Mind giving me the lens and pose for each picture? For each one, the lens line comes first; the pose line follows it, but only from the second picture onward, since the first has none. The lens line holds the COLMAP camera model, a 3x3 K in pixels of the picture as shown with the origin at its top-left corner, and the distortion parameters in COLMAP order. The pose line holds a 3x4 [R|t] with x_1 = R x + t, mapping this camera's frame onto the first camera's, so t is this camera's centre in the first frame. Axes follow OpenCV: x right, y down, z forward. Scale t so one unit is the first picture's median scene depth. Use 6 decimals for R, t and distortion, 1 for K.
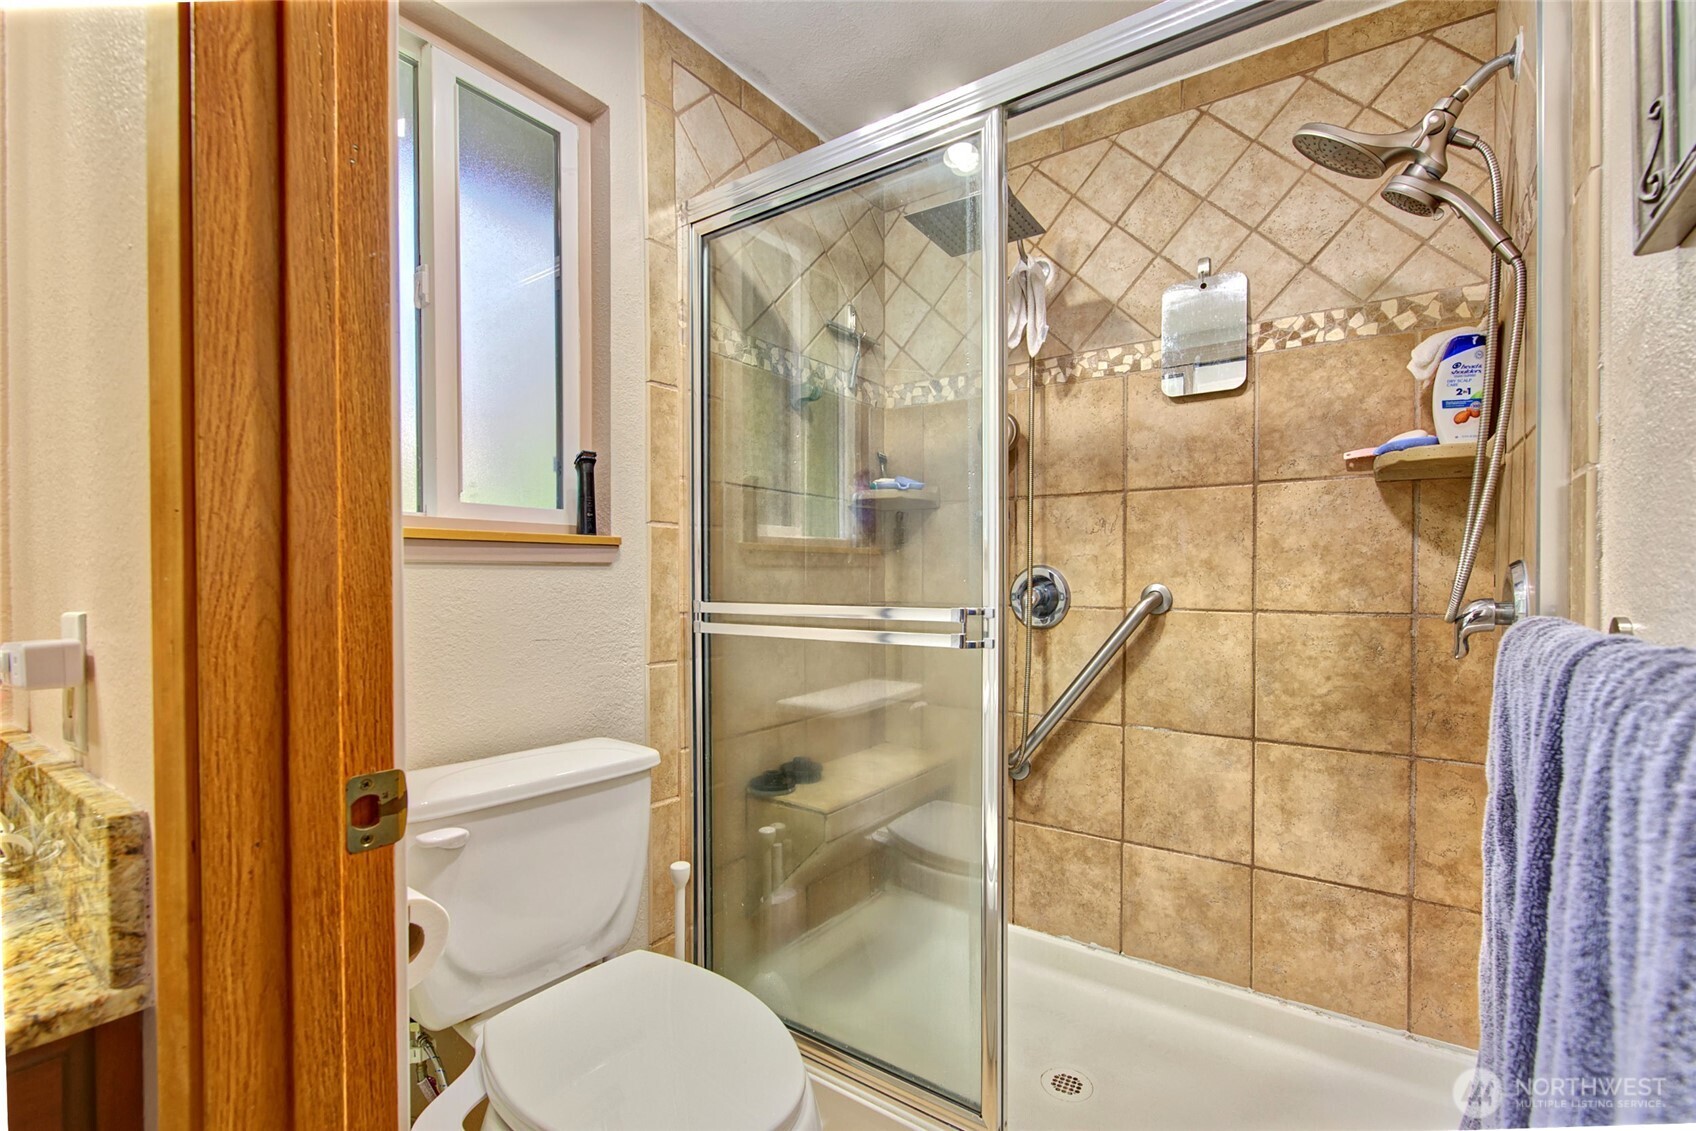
lens RADIAL K [[750.9, 0, 849.7], [0, 750.9, 586.7], [0, 0, 1]] dist [-0.000422, -0.000369]
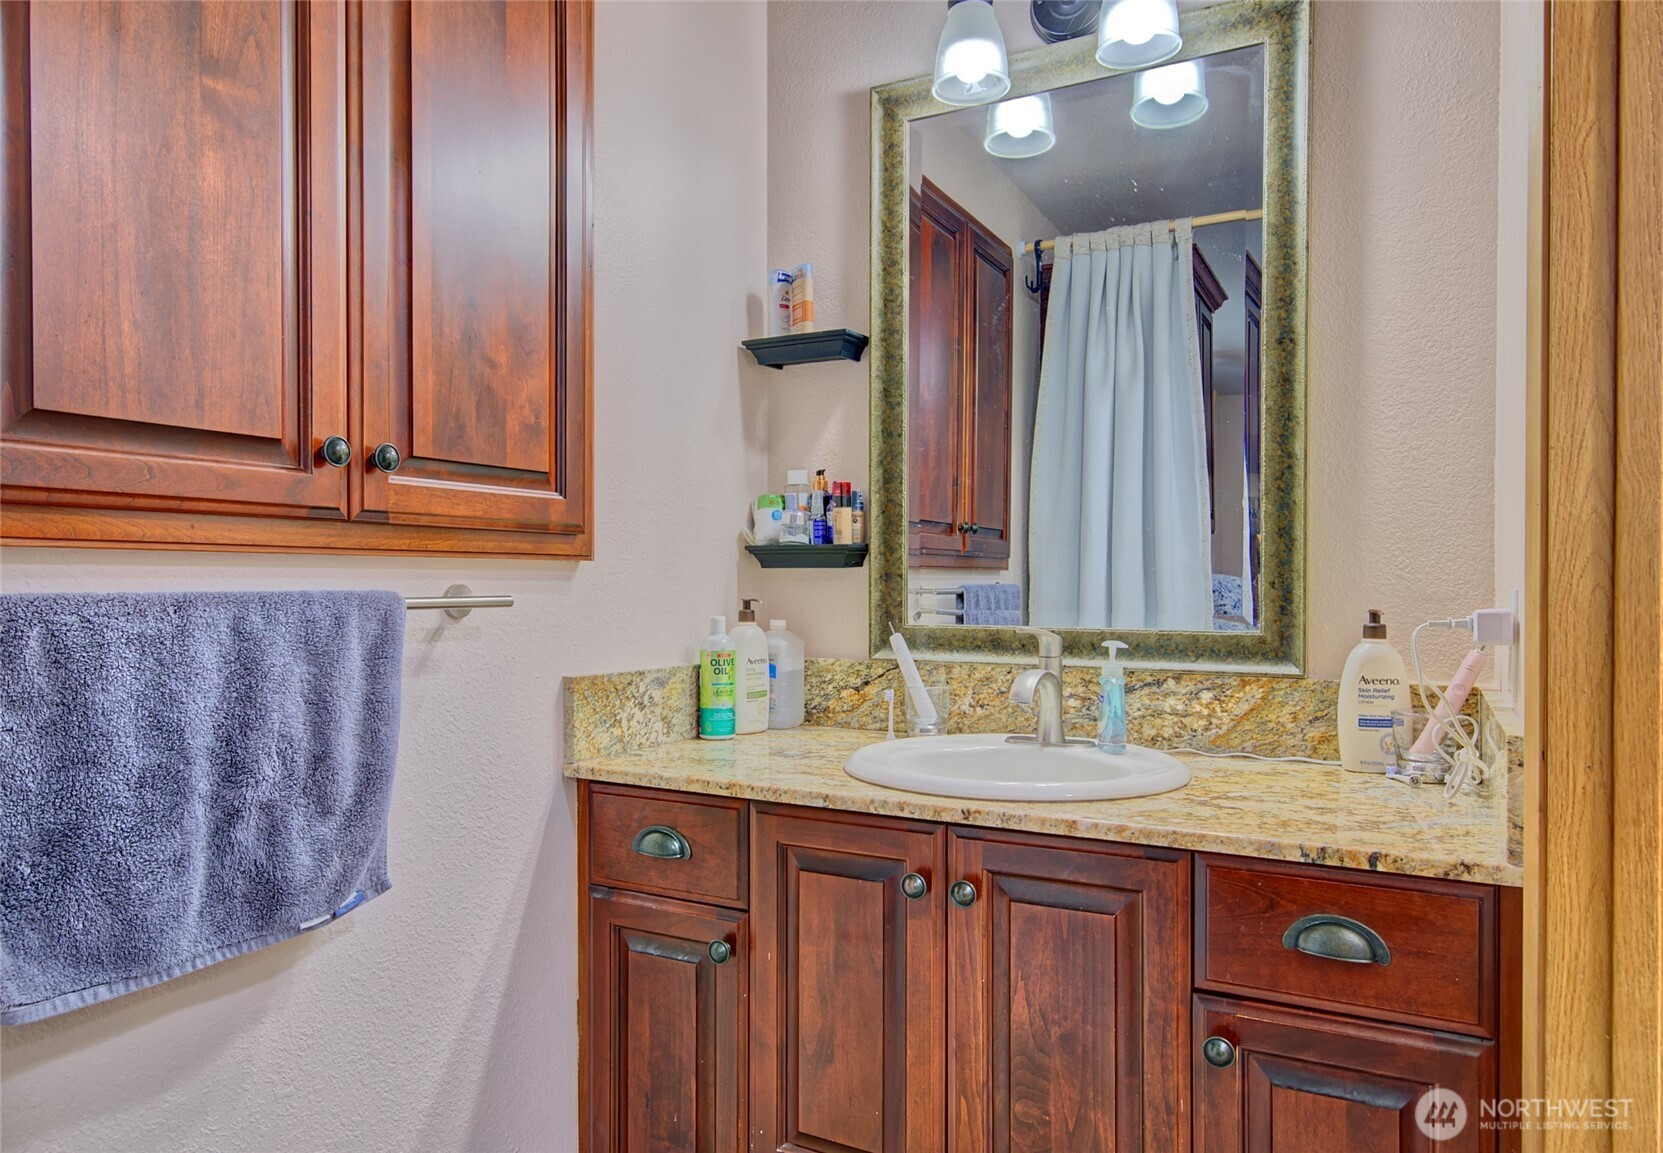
lens RADIAL K [[1101.6, 0, 832.7], [0, 1101.6, 597.8], [0, 0, 1]] dist [-0.001150, -0.000893]
pose [[0.127622, 0.016227, -0.991690, 0.869177], [-0.009274, 0.999842, 0.015167, 0.046690], [0.991779, 0.007261, 0.127753, -0.486746]]
